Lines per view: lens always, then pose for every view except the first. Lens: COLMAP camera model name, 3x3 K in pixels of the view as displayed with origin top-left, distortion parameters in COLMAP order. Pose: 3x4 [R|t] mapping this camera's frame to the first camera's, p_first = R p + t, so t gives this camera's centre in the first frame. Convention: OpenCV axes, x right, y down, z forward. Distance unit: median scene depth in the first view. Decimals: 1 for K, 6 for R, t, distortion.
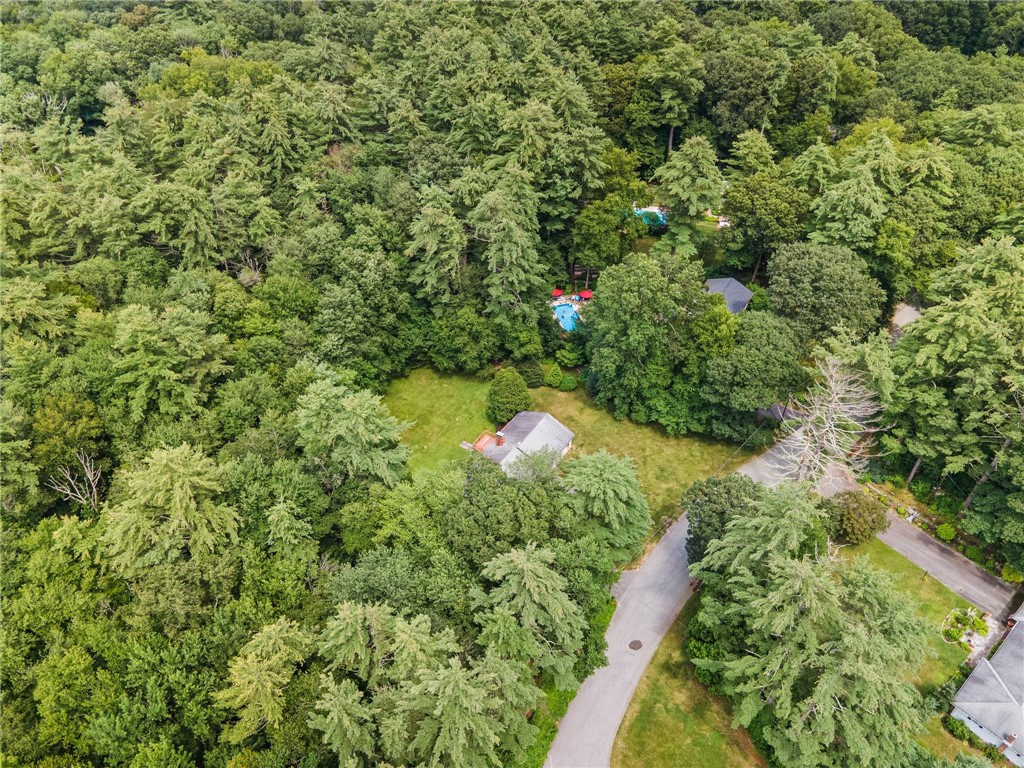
lens RADIAL K [[761.2, 0, 519.1], [0, 761.2, 385.3], [0, 0, 1]] dist [-0.000660, 0.056577]
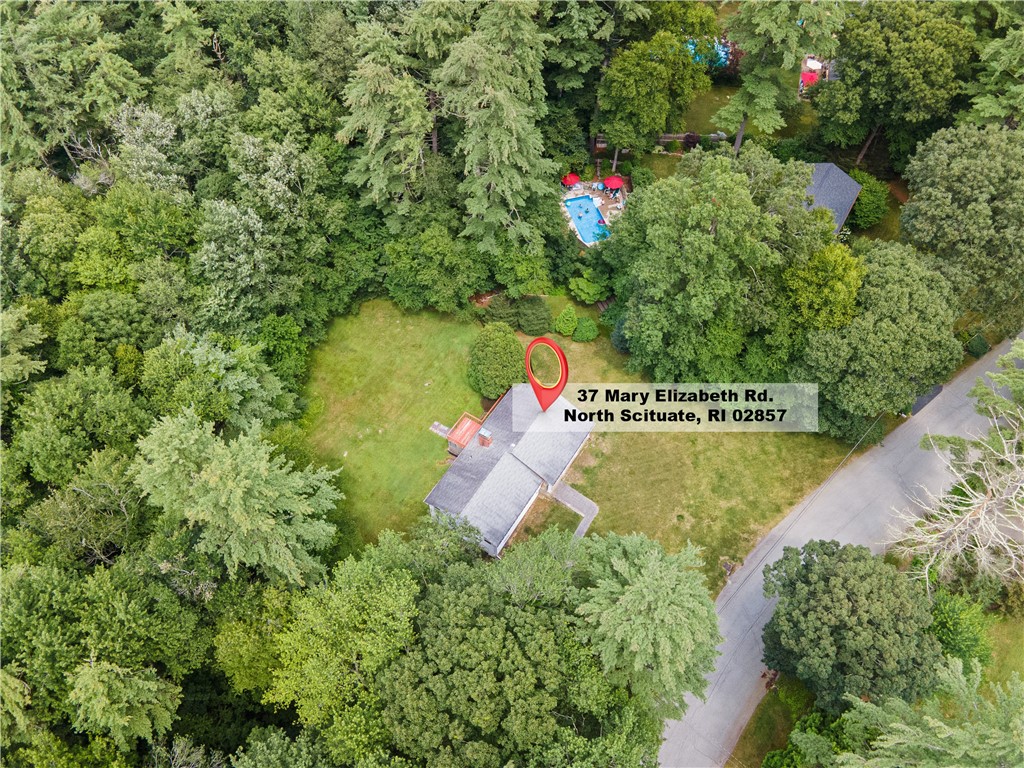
lens RADIAL K [[761.2, 0, 519.1], [0, 761.2, 385.3], [0, 0, 1]] dist [-0.000660, 0.056577]
pose [[0.999962, 0.003741, -0.007816, 0.009580], [-0.001713, 0.969548, 0.244896, -0.129343], [0.008495, -0.244874, 0.969518, 0.329247]]
